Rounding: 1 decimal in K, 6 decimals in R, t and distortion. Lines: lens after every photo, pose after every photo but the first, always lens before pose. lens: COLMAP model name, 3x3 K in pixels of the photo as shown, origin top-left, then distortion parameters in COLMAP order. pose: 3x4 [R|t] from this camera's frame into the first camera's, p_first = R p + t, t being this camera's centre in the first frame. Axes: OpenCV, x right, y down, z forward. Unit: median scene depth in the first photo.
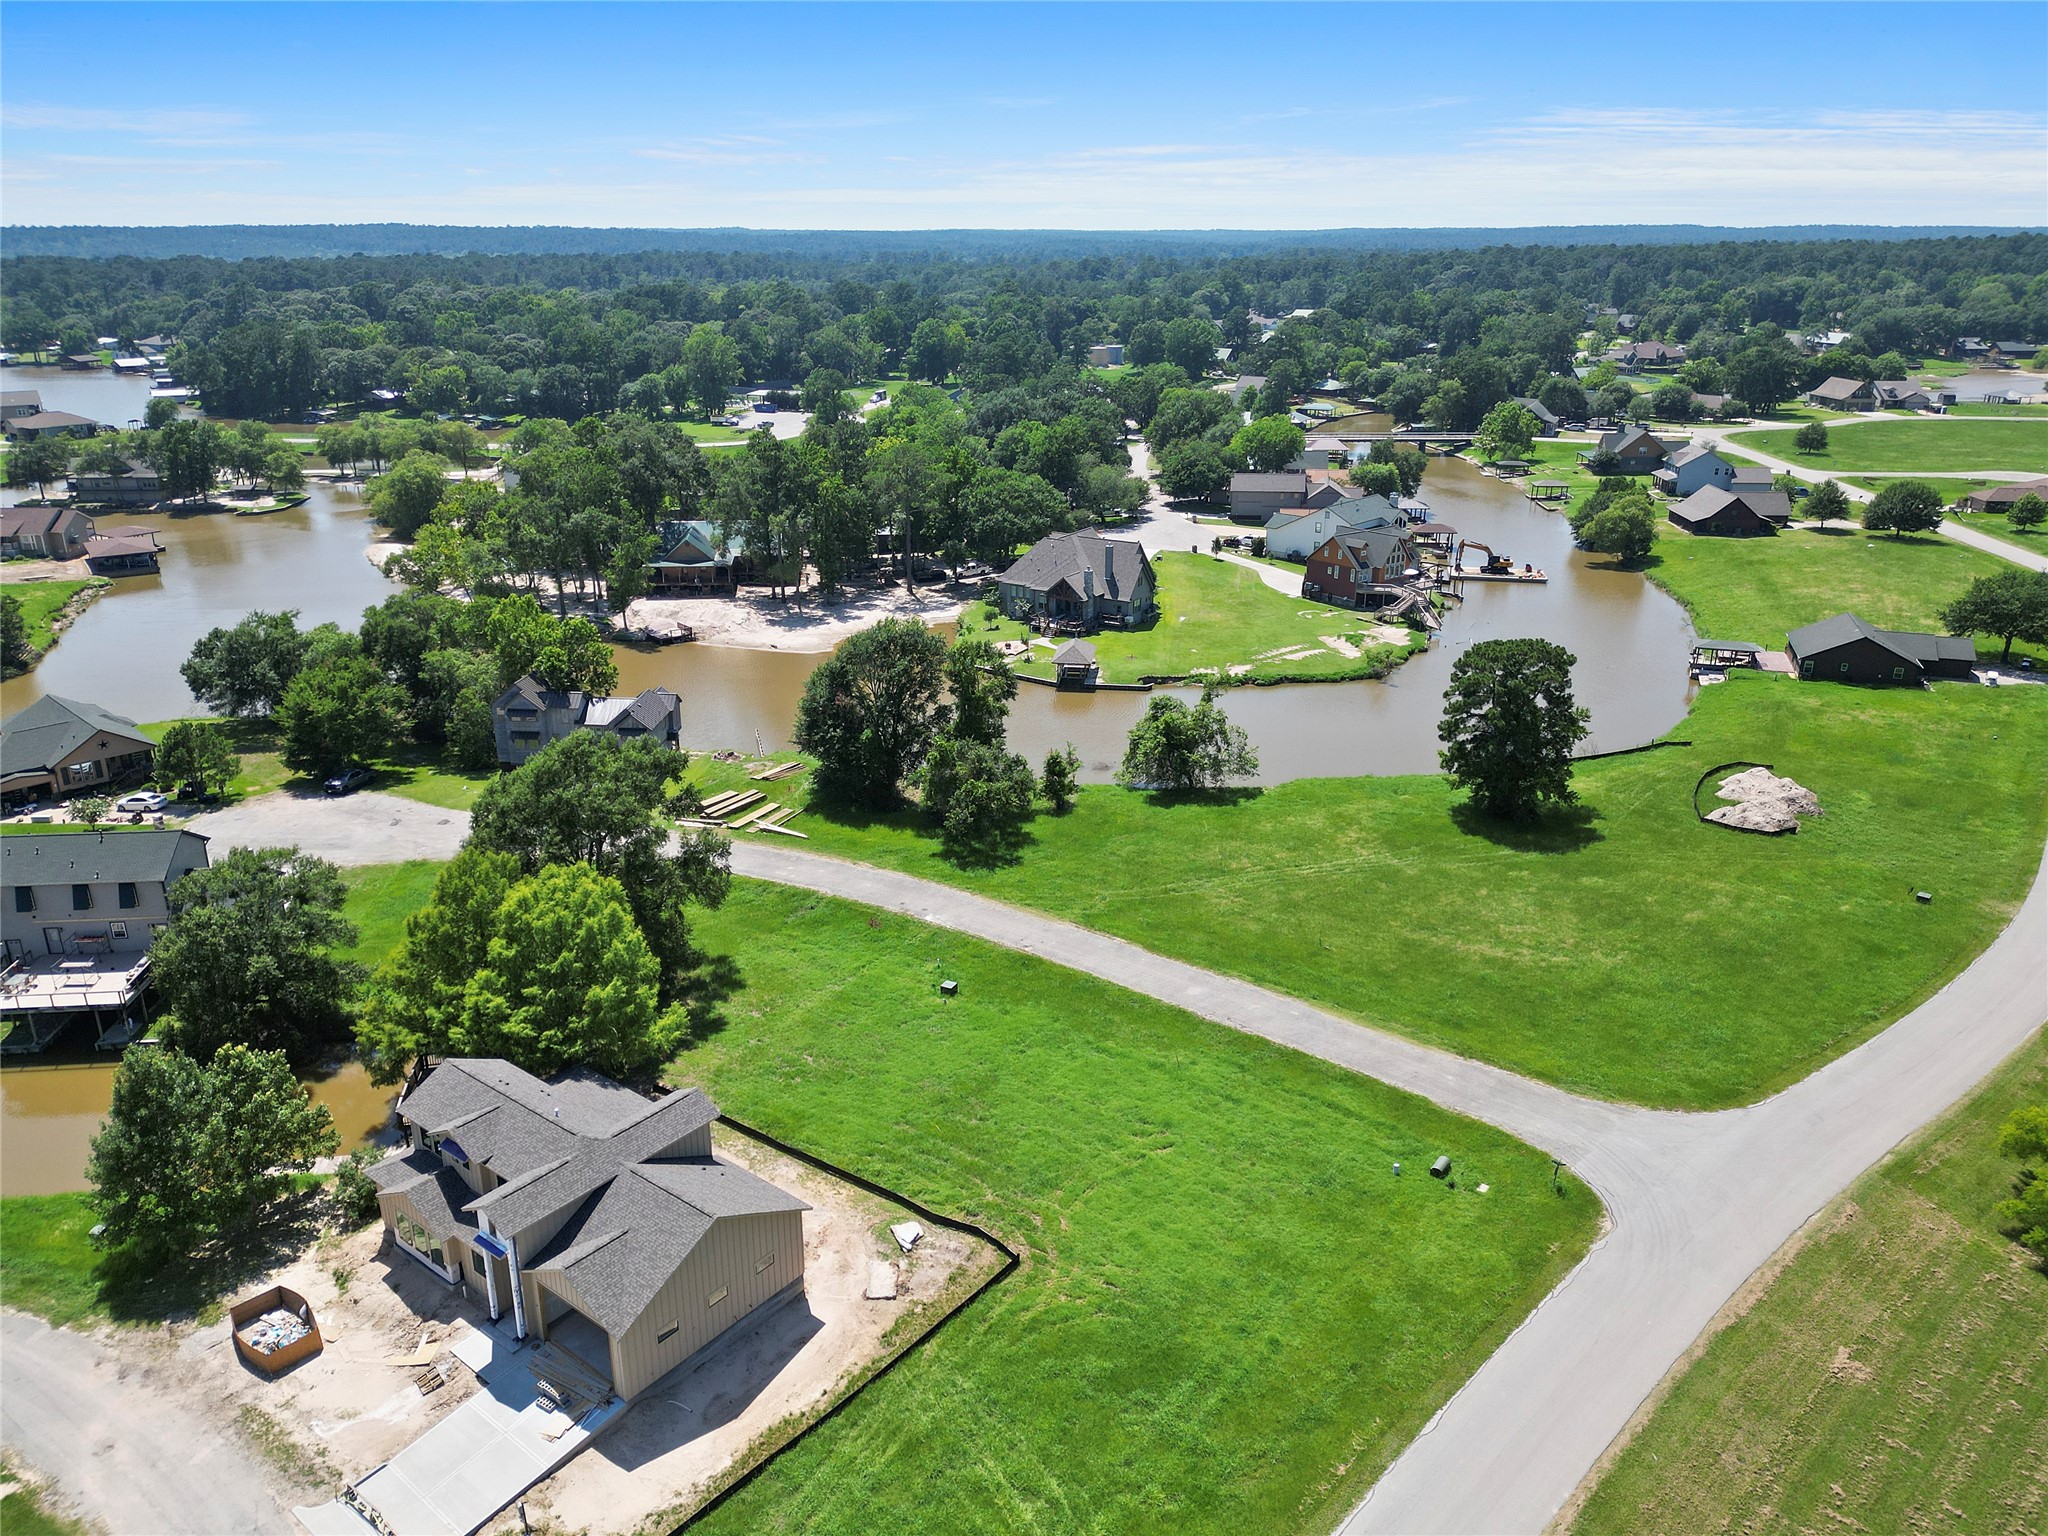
lens RADIAL K [[1439.7, 0, 1017.9], [0, 1439.7, 768.5], [0, 0, 1]] dist [0.071930, -0.071710]
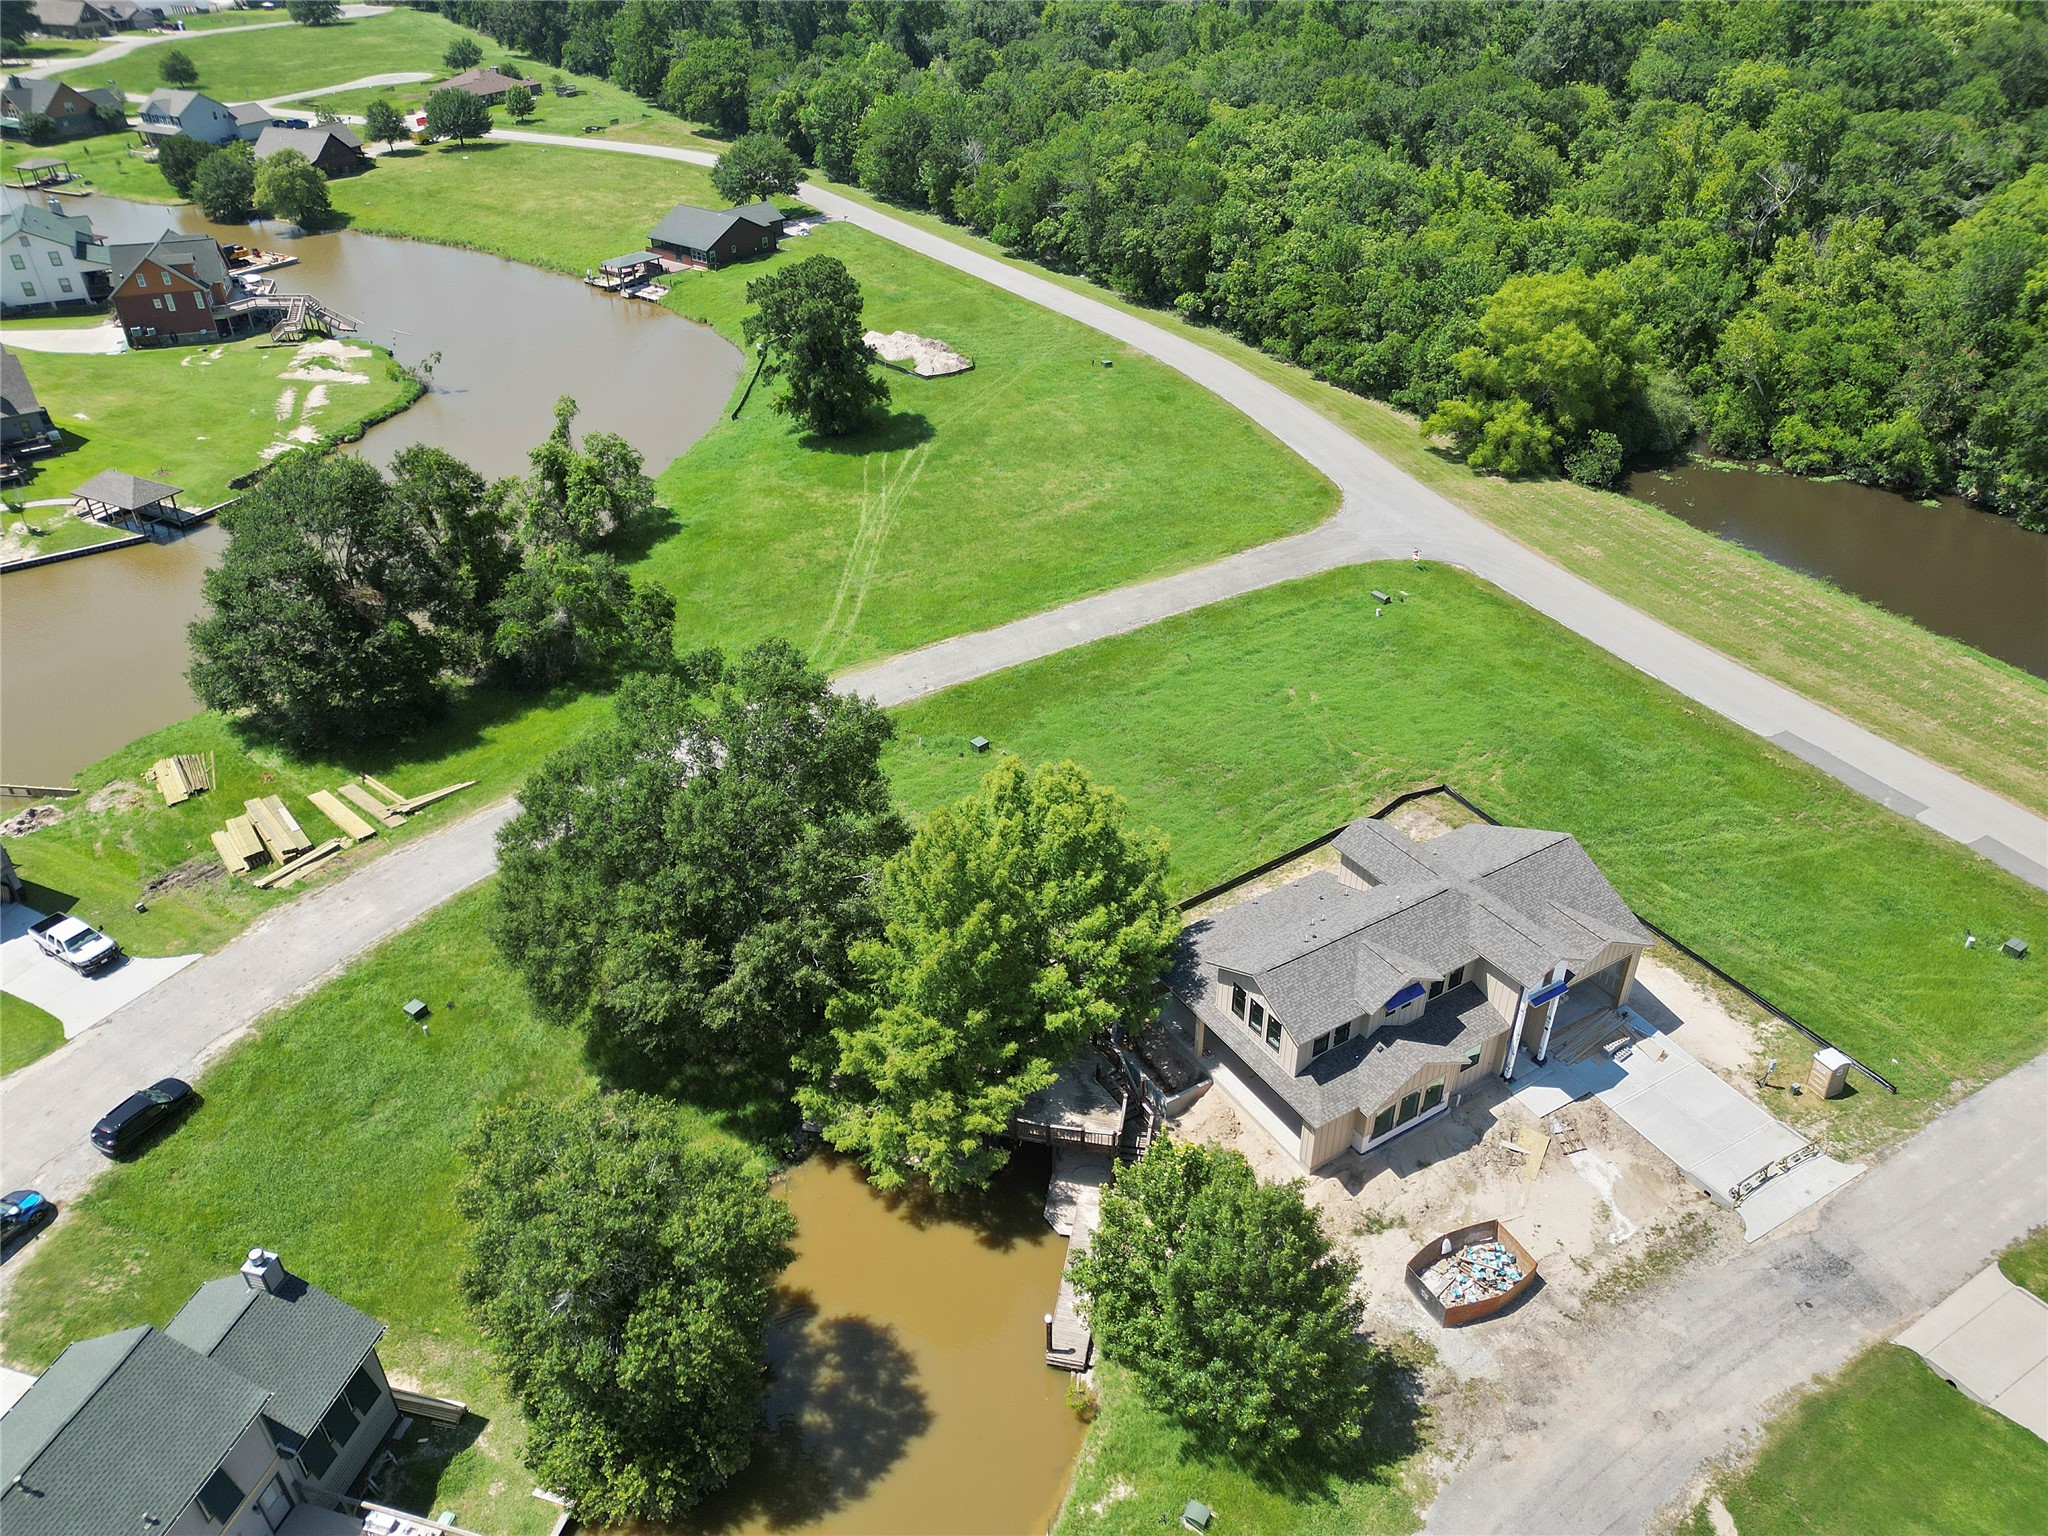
lens RADIAL K [[1439.7, 0, 1017.9], [0, 1439.7, 768.5], [0, 0, 1]] dist [0.071930, -0.071710]
pose [[0.344487, -0.516720, 0.783792, -1.039939], [0.331151, 0.848111, 0.413577, -0.278718], [-0.878446, 0.117081, 0.463276, 0.761834]]
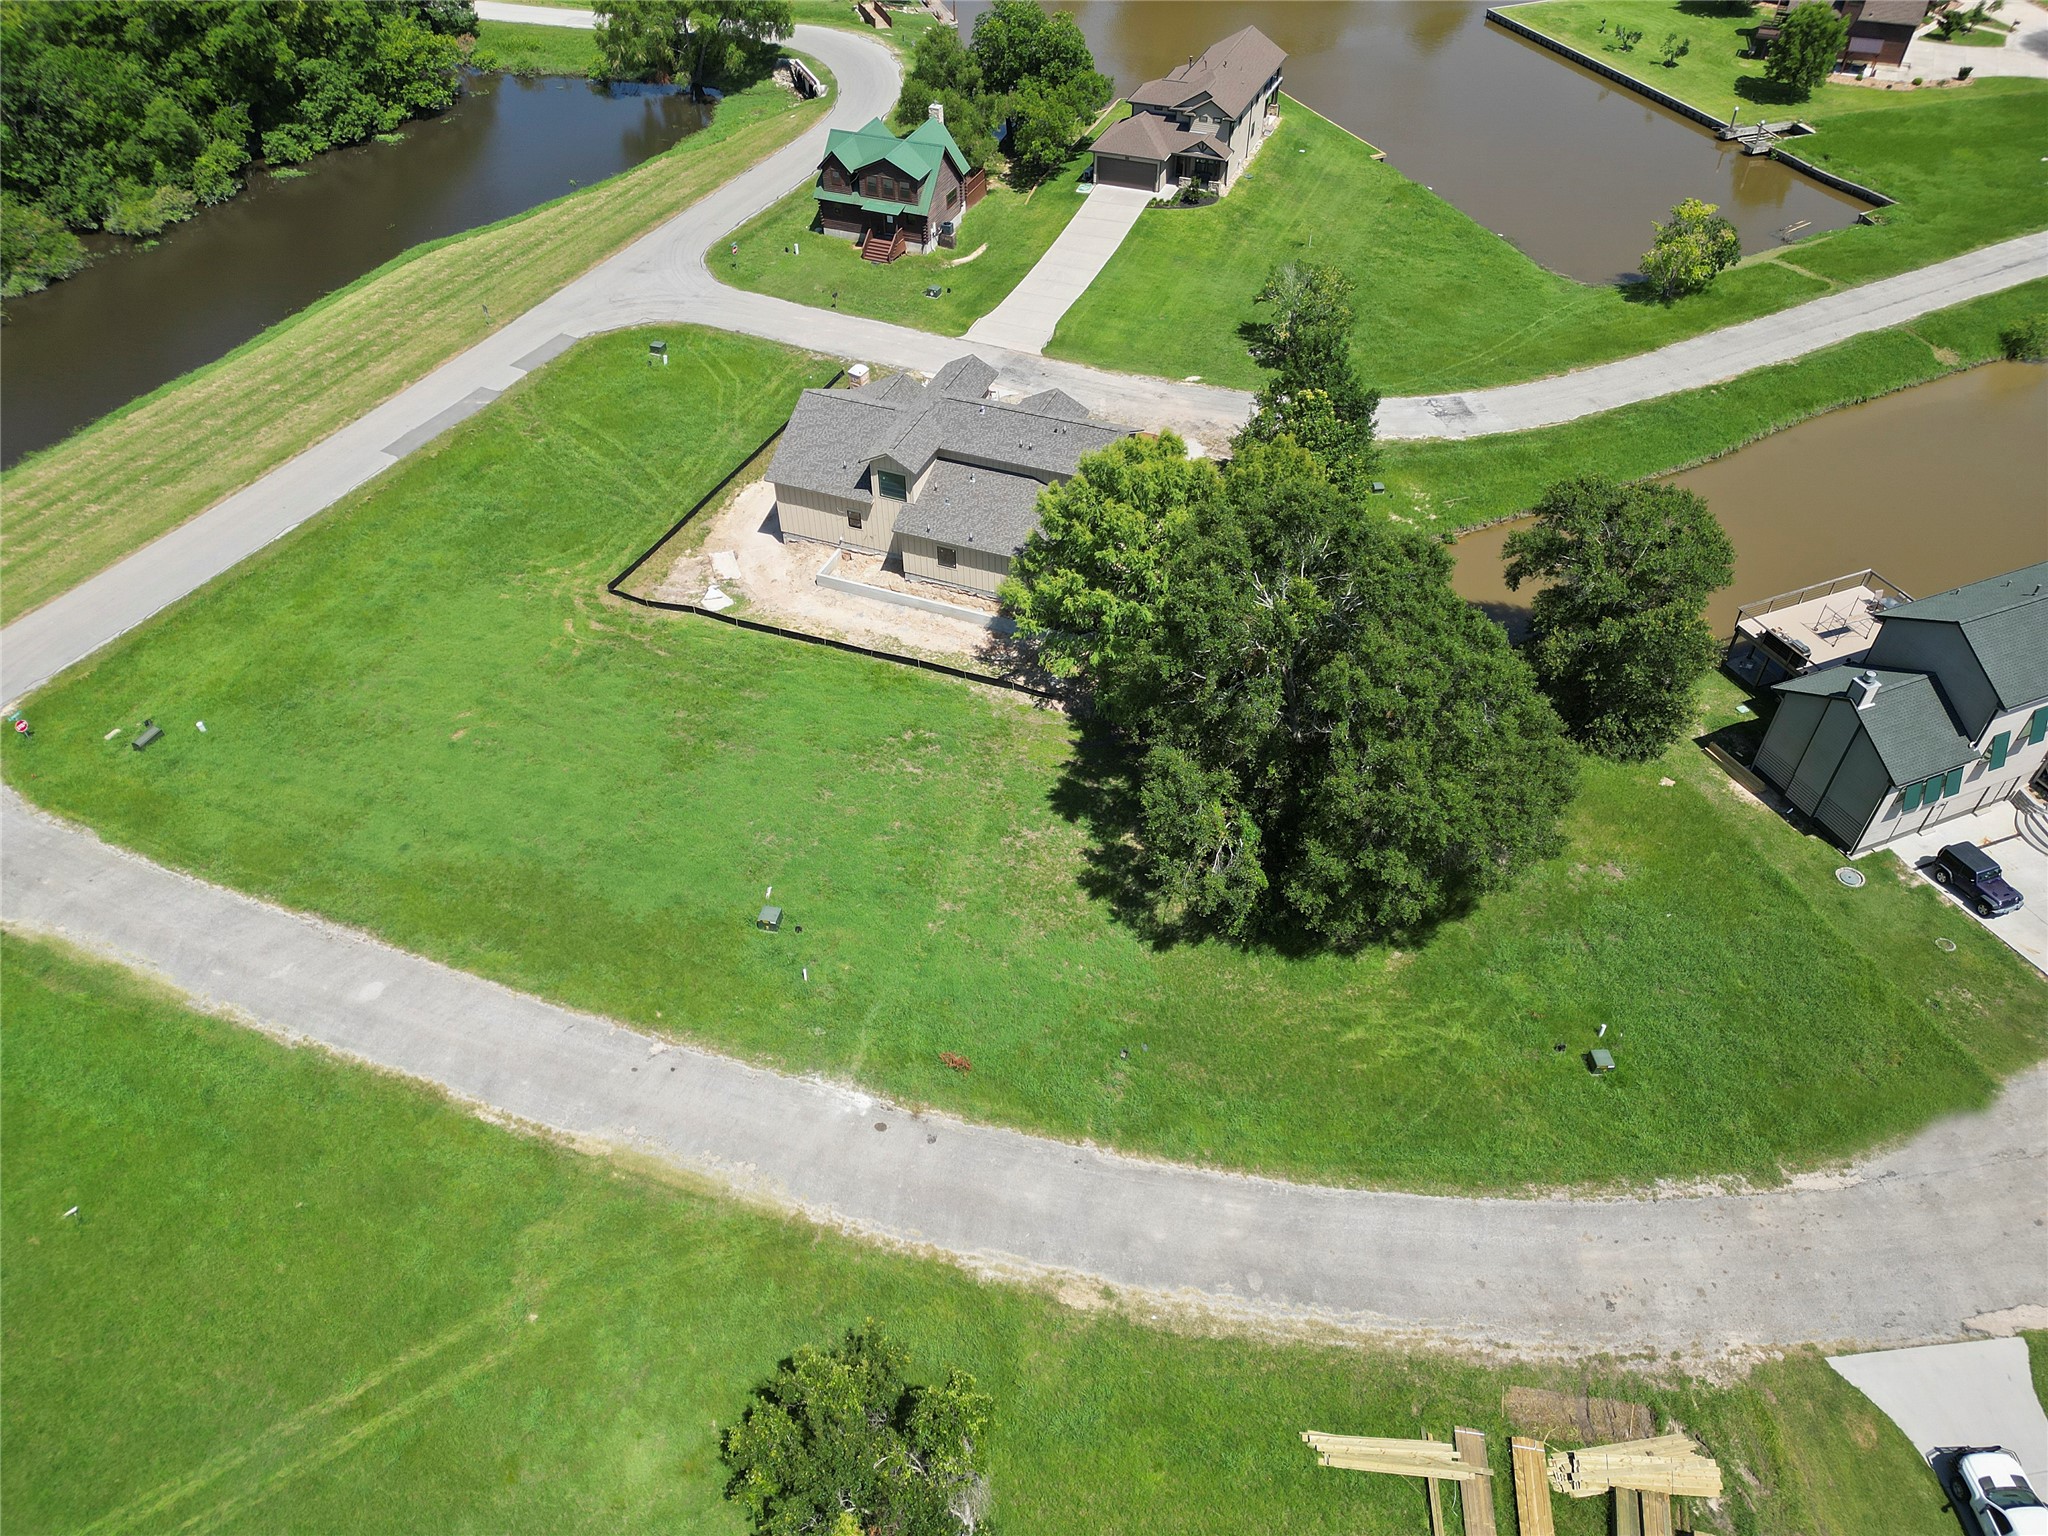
lens RADIAL K [[1421.0, 0, 1017.6], [0, 1421.0, 776.7], [0, 0, 1]] dist [0.067063, -0.064568]
pose [[-0.958357, 0.202672, -0.201185, -0.052892], [-0.088477, 0.459107, 0.883964, -0.625881], [0.271521, 0.864954, -0.422057, 1.704248]]
